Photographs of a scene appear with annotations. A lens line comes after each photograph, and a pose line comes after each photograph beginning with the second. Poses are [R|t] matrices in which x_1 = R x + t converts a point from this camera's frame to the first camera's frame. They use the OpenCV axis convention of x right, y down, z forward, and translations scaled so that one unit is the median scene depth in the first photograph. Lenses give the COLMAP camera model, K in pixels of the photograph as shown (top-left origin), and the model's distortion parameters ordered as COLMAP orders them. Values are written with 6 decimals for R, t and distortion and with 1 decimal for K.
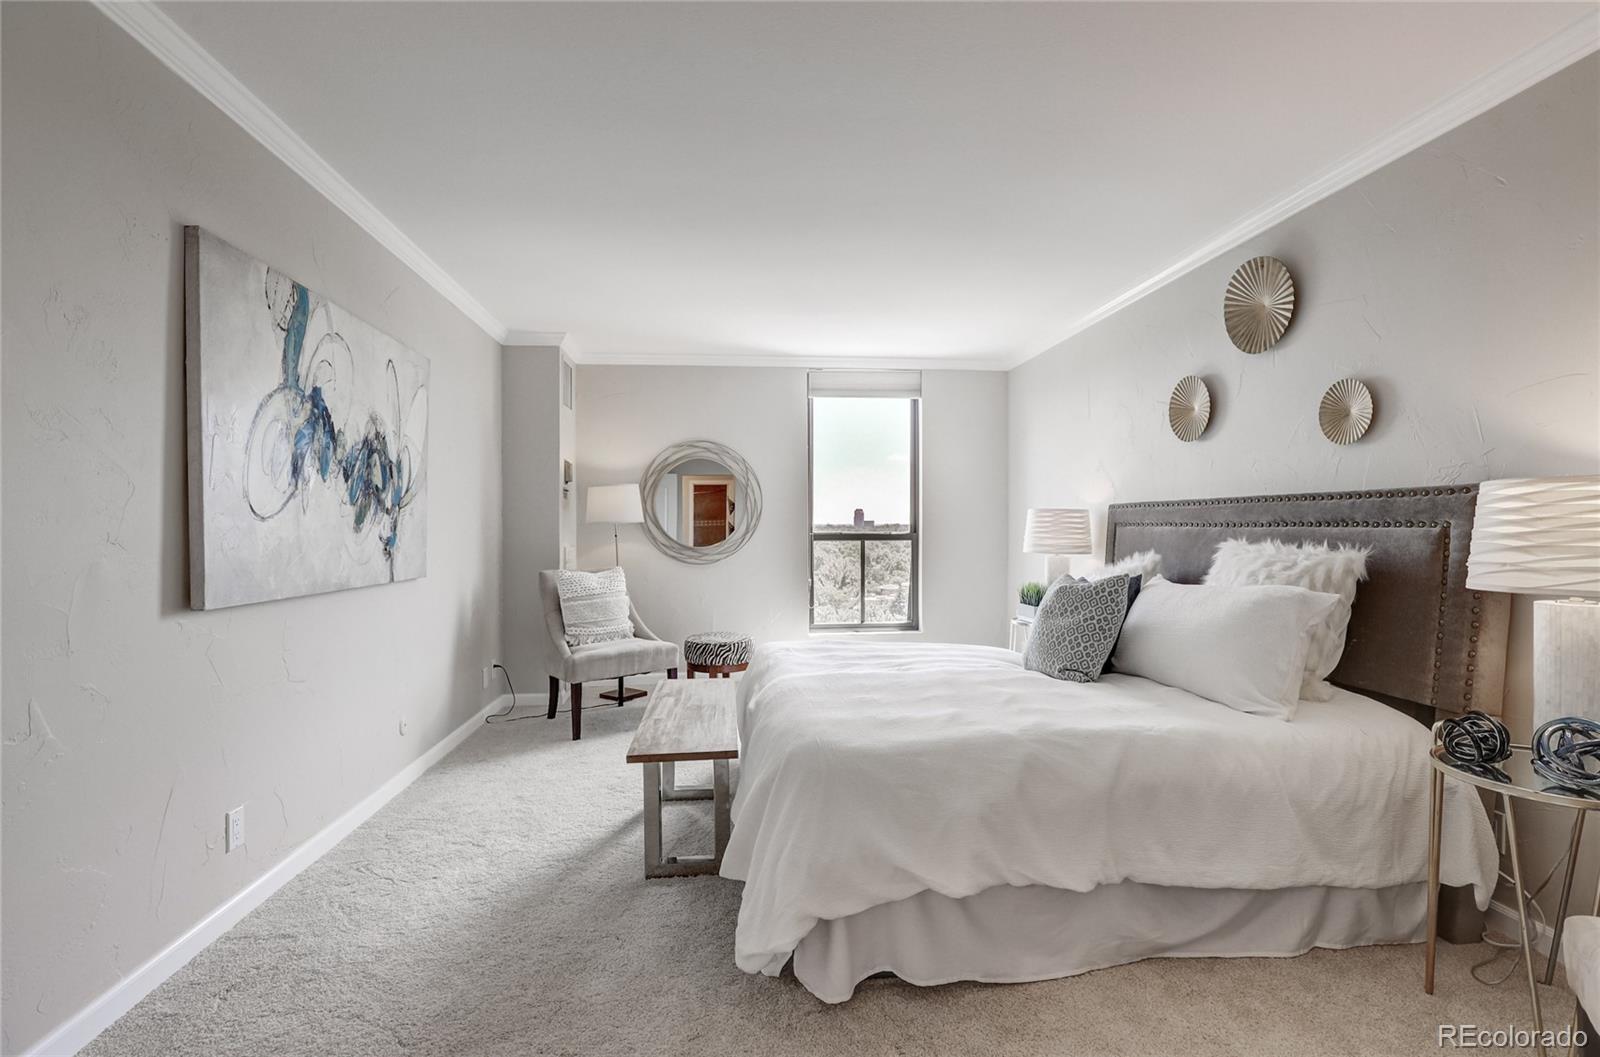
lens RADIAL K [[747.9, 0, 800.0], [0, 747.9, 528.5], [0, 0, 1]] dist [-0.038352, 0.012365]
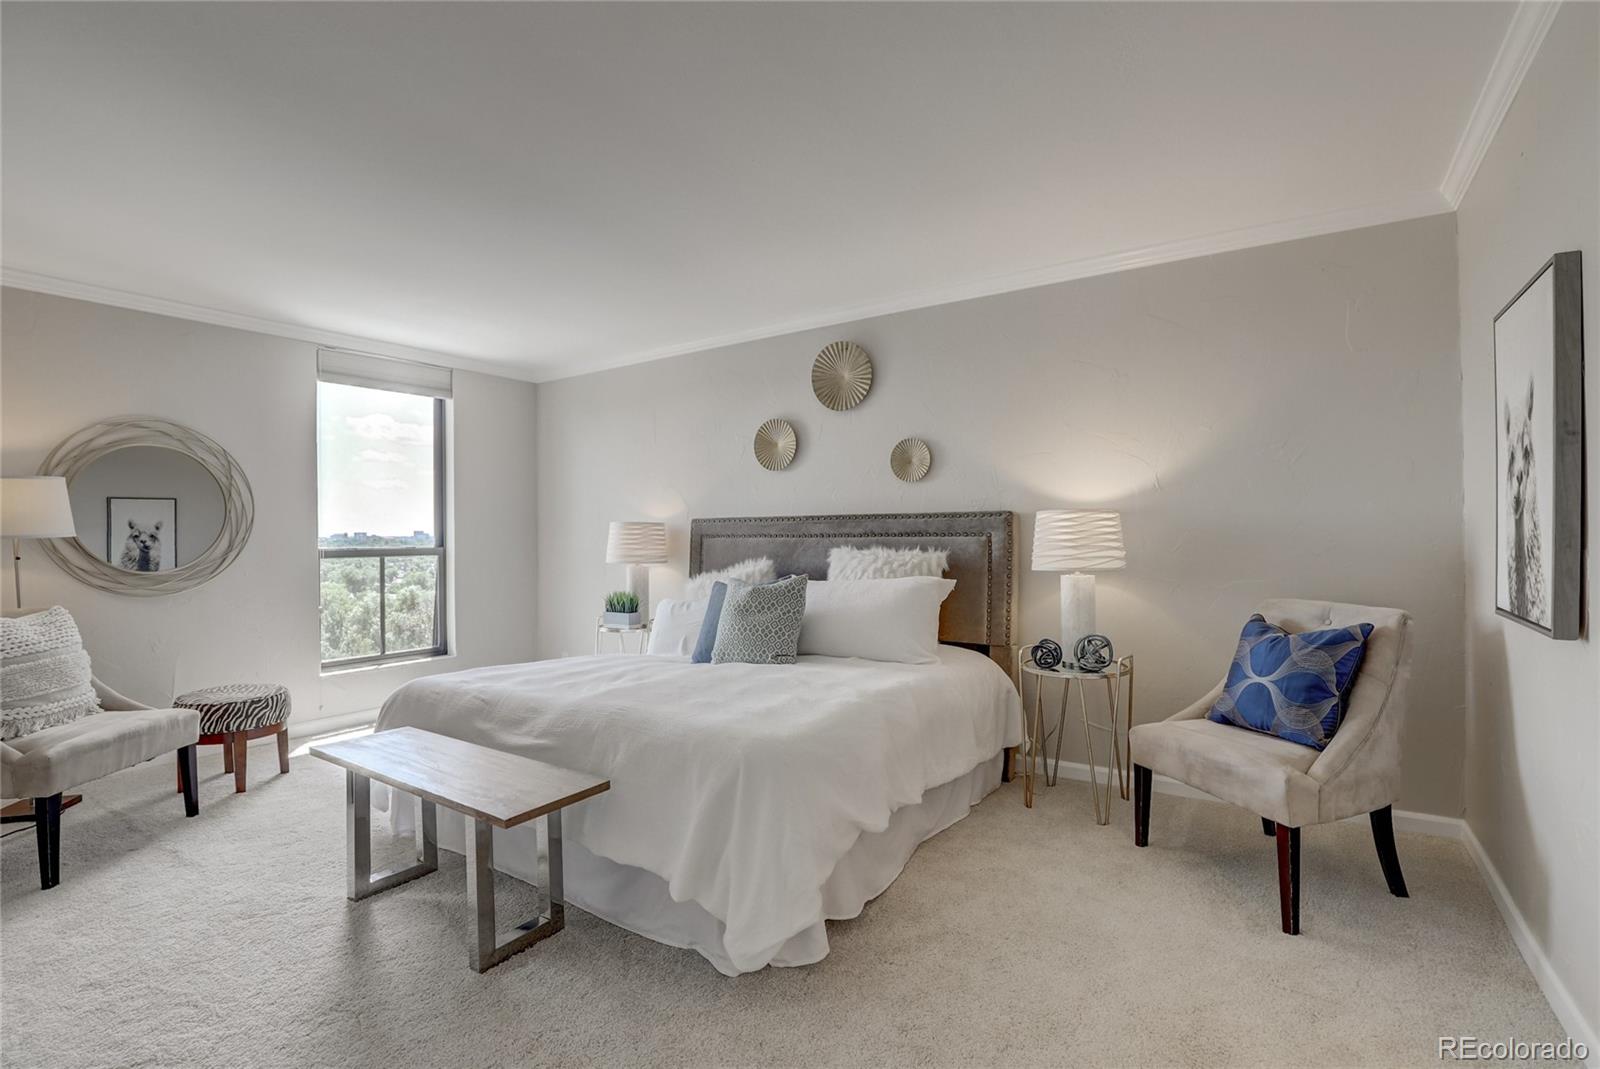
lens RADIAL K [[754.6, 0, 791.8], [0, 754.6, 534.5], [0, 0, 1]] dist [-0.016827, -0.000117]
pose [[0.641064, -0.002025, 0.767485, -0.459382], [0.009616, 0.999939, -0.005394, -0.000592], [-0.767427, 0.010838, 0.641045, 0.154753]]
